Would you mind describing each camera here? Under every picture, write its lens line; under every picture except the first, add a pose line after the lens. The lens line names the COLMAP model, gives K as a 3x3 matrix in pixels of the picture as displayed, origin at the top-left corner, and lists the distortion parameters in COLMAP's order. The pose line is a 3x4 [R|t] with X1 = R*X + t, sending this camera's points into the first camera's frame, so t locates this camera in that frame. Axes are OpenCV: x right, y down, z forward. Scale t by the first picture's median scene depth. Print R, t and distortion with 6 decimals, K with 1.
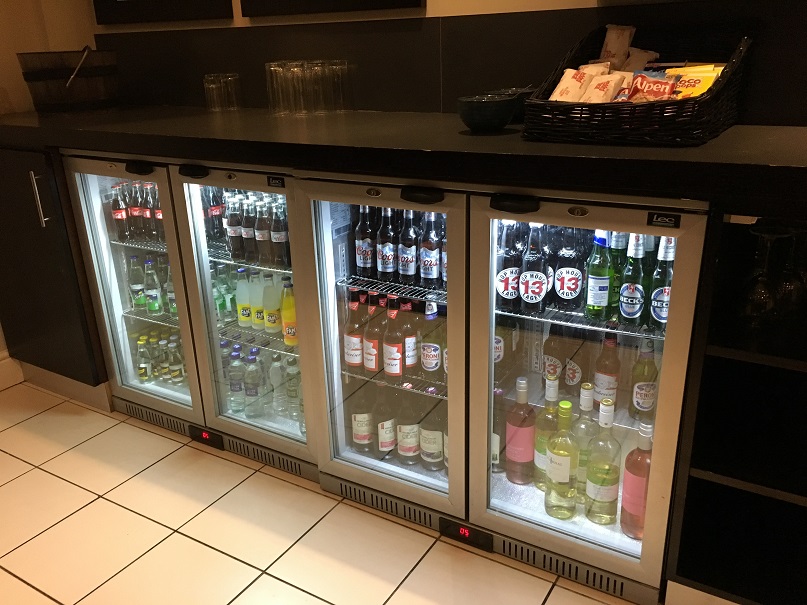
lens RADIAL K [[687.5, 0, 403.7], [0, 687.5, 303.4], [0, 0, 1]] dist [0.046839, -0.001218]
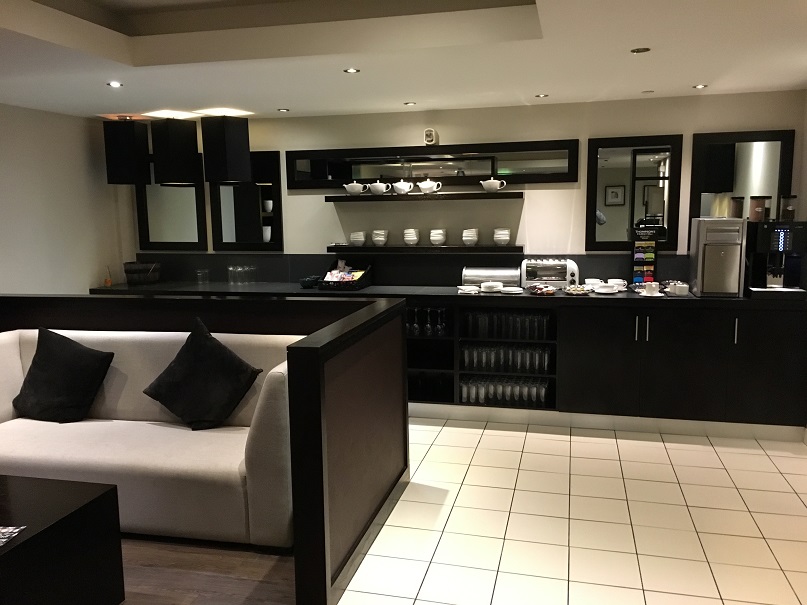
lens RADIAL K [[687.5, 0, 404.4], [0, 687.5, 303.2], [0, 0, 1]] dist [0.046839, -0.001218]
pose [[0.951345, -0.020849, 0.307421, -0.490048], [0.090737, 0.972424, -0.214845, 0.626388], [-0.294464, 0.232286, 0.927003, -2.387246]]
